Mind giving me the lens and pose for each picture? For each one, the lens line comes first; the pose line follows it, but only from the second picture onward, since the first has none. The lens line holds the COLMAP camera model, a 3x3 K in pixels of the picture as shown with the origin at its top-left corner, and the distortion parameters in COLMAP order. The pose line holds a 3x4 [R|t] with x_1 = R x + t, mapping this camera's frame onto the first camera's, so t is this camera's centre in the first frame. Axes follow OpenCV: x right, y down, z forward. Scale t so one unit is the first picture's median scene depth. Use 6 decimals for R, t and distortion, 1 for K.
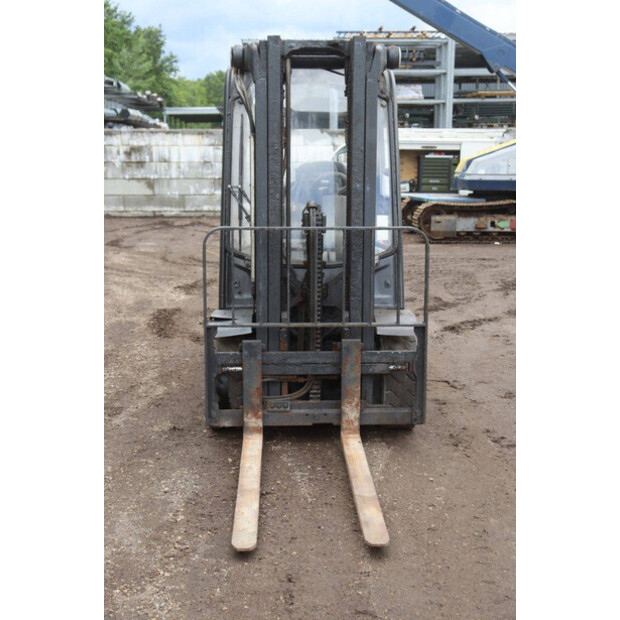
lens RADIAL K [[910.6, 0, 310.9], [0, 910.6, 307.2], [0, 0, 1]] dist [0.098609, 0.000000]
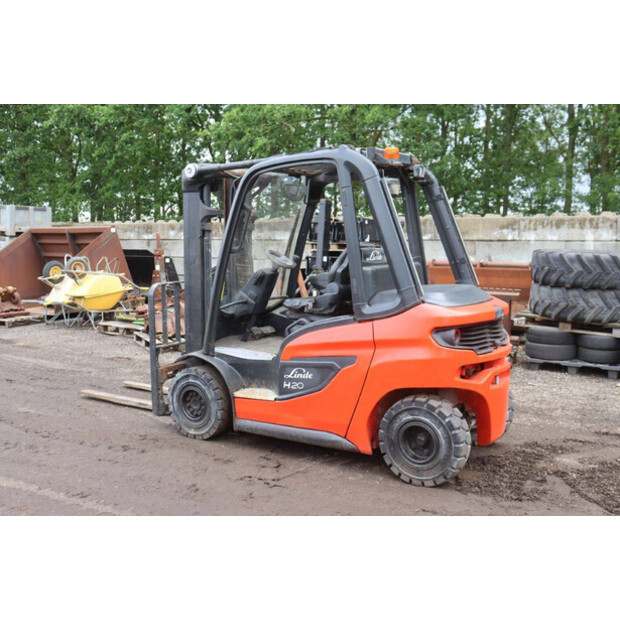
lens RADIAL K [[665.9, 0, 313.1], [0, 665.9, 312.0], [0, 0, 1]] dist [-0.015740, 0.000000]
pose [[-0.569153, 0.095456, -0.816672, 0.861474], [-0.131816, 0.969799, 0.205219, -0.298031], [0.811597, 0.224451, -0.539381, 1.777961]]
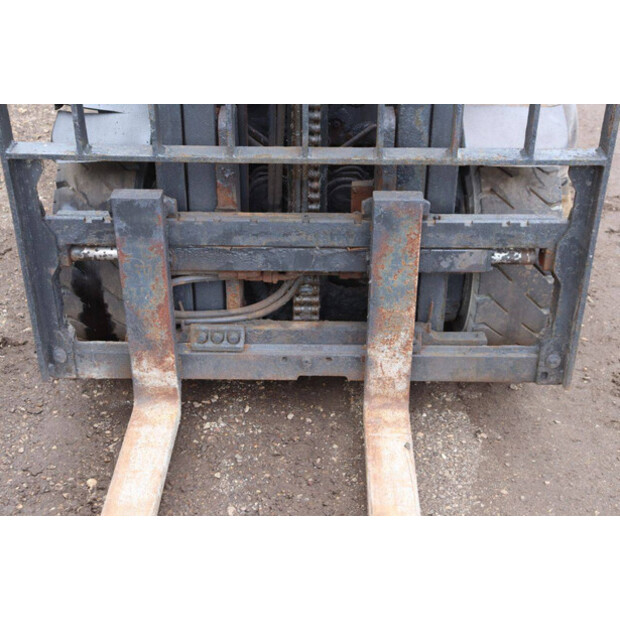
lens RADIAL K [[910.6, 0, 311.4], [0, 910.6, 296.1], [0, 0, 1]] dist [0.098609, 0.000000]
pose [[0.998565, 0.029439, -0.044740, 0.025885], [-0.012077, 0.937632, 0.347419, -0.055481], [0.052177, -0.346380, 0.936642, 0.619296]]
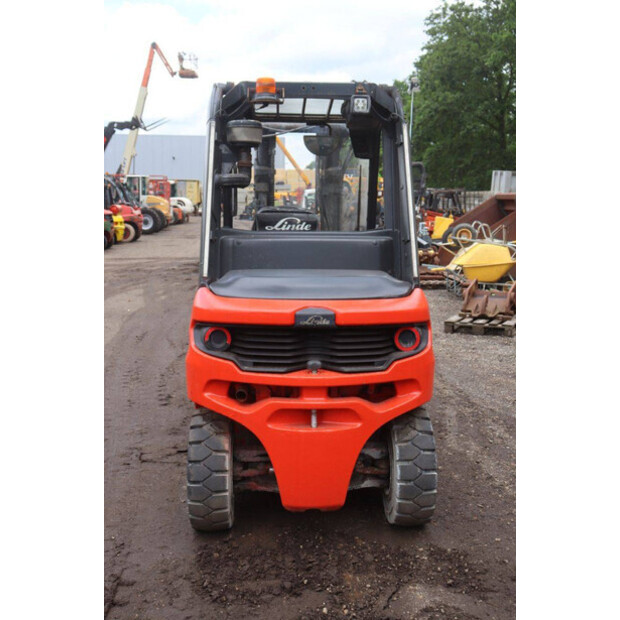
lens RADIAL K [[685.7, 0, 312.7], [0, 685.7, 312.5], [0, 0, 1]] dist [0.011583, 0.000000]
pose [[-0.999619, -0.007982, -0.026411, 0.005667], [-0.016002, 0.947531, 0.319263, -0.340831], [0.022477, 0.319564, -0.947298, 2.059891]]
